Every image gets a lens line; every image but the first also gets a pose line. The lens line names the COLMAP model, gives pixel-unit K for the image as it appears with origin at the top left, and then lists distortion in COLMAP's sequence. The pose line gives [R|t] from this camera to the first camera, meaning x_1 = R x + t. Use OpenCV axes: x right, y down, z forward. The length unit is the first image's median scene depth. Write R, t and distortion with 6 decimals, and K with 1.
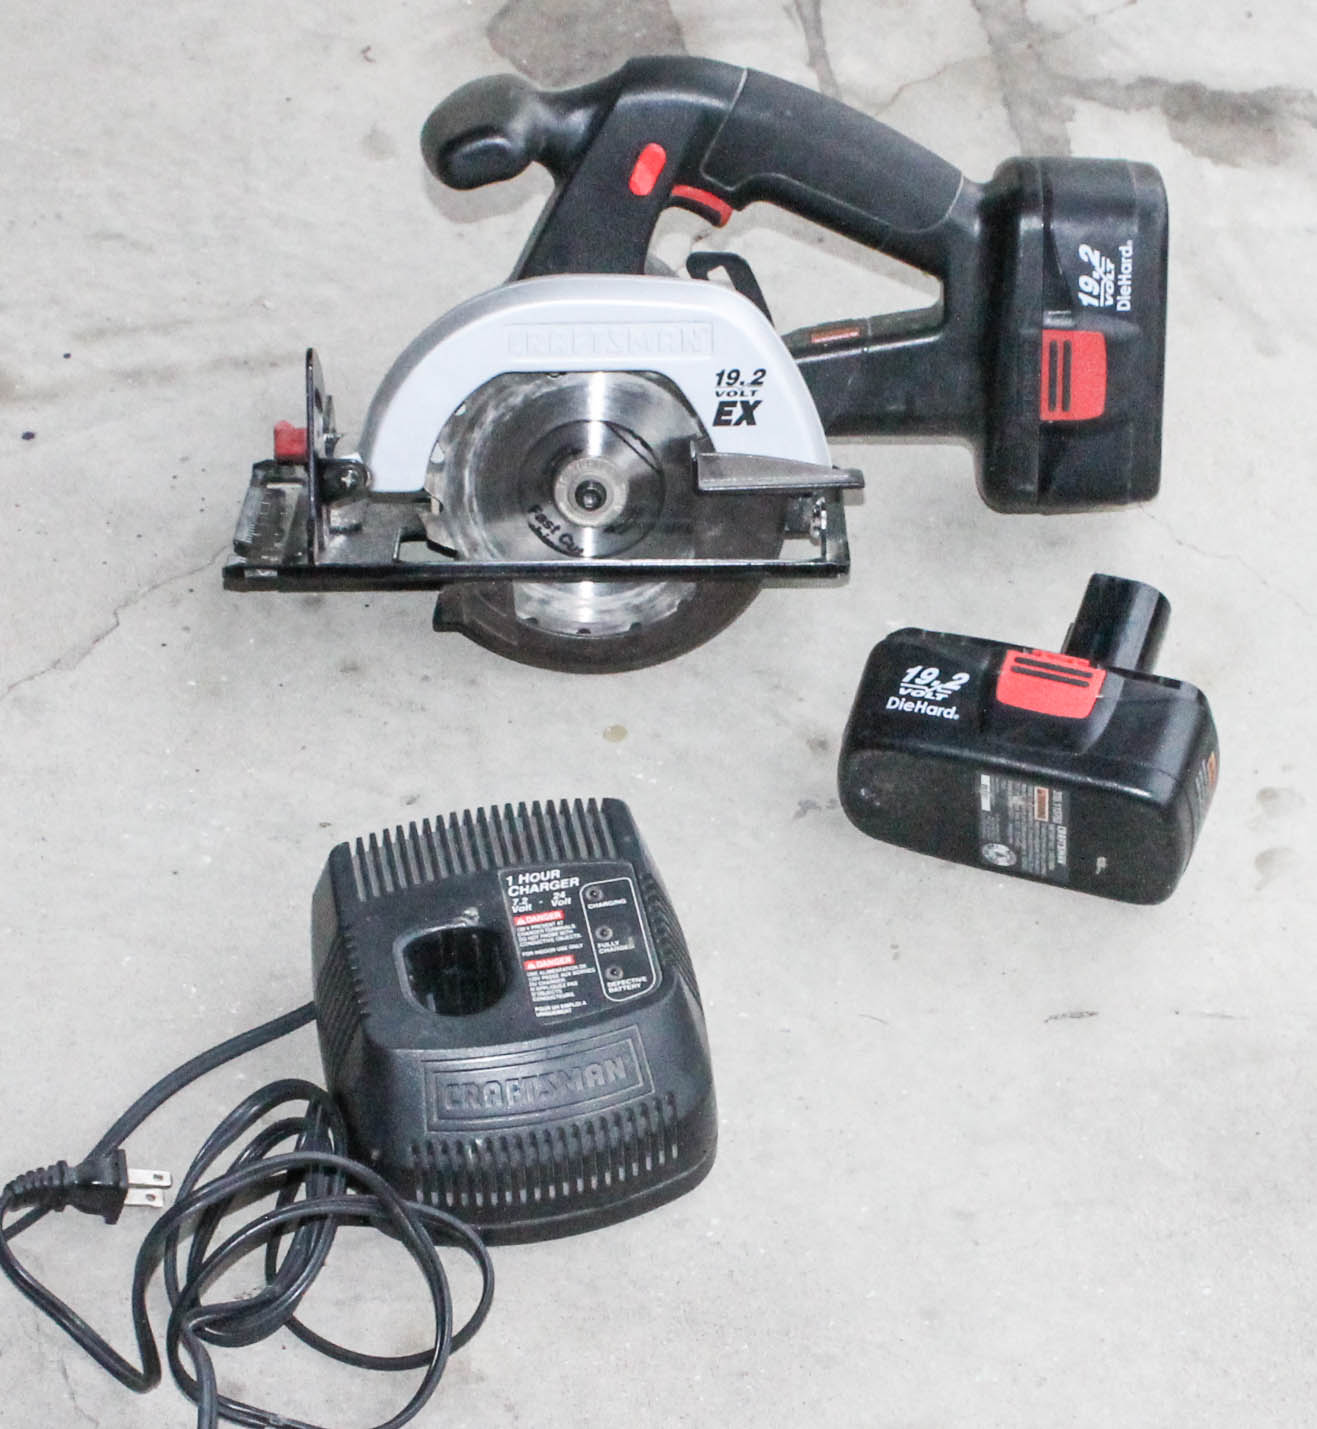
lens RADIAL K [[3343.3, 0, 658.5], [0, 3343.3, 714.5], [0, 0, 1]] dist [-0.016984, 0.094546]
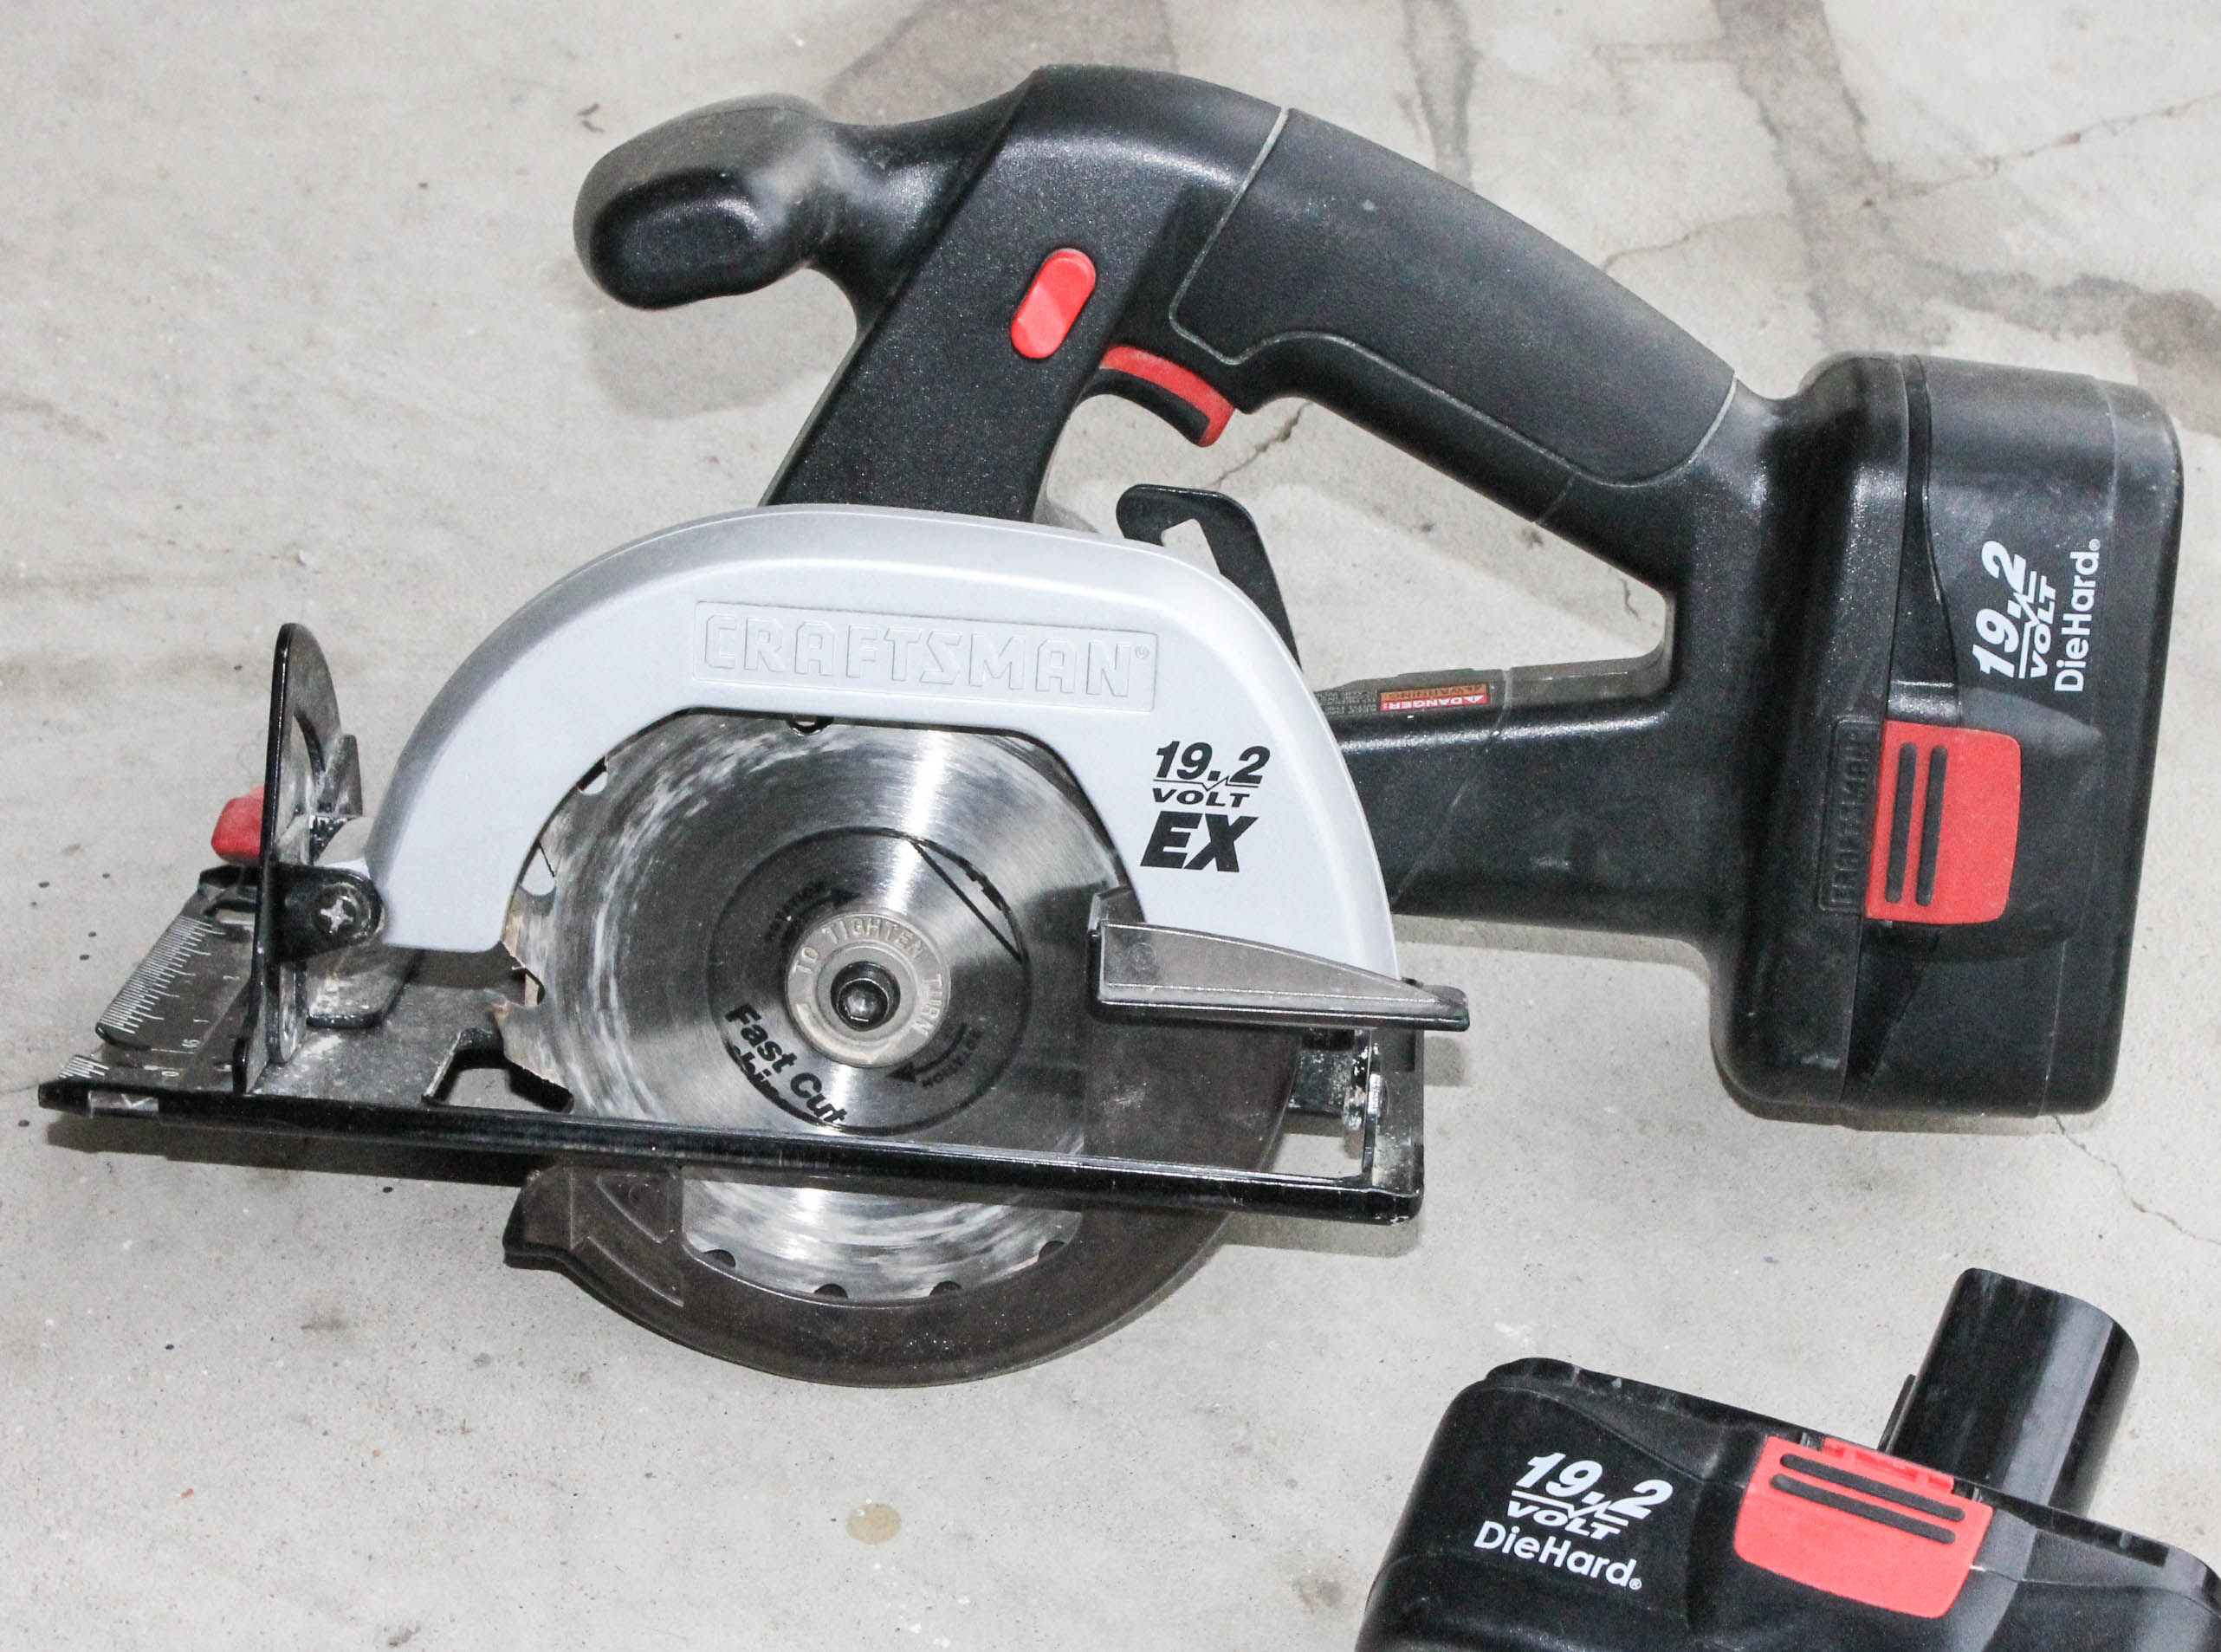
lens RADIAL K [[4616.7, 0, 1110.5], [0, 4616.7, 826.0], [0, 0, 1]] dist [0.006180, 0.181510]
pose [[0.995934, 0.086021, -0.026769, 0.027808], [-0.088375, 0.990548, -0.104904, -0.025497], [0.017492, 0.106844, 0.994122, 0.375524]]
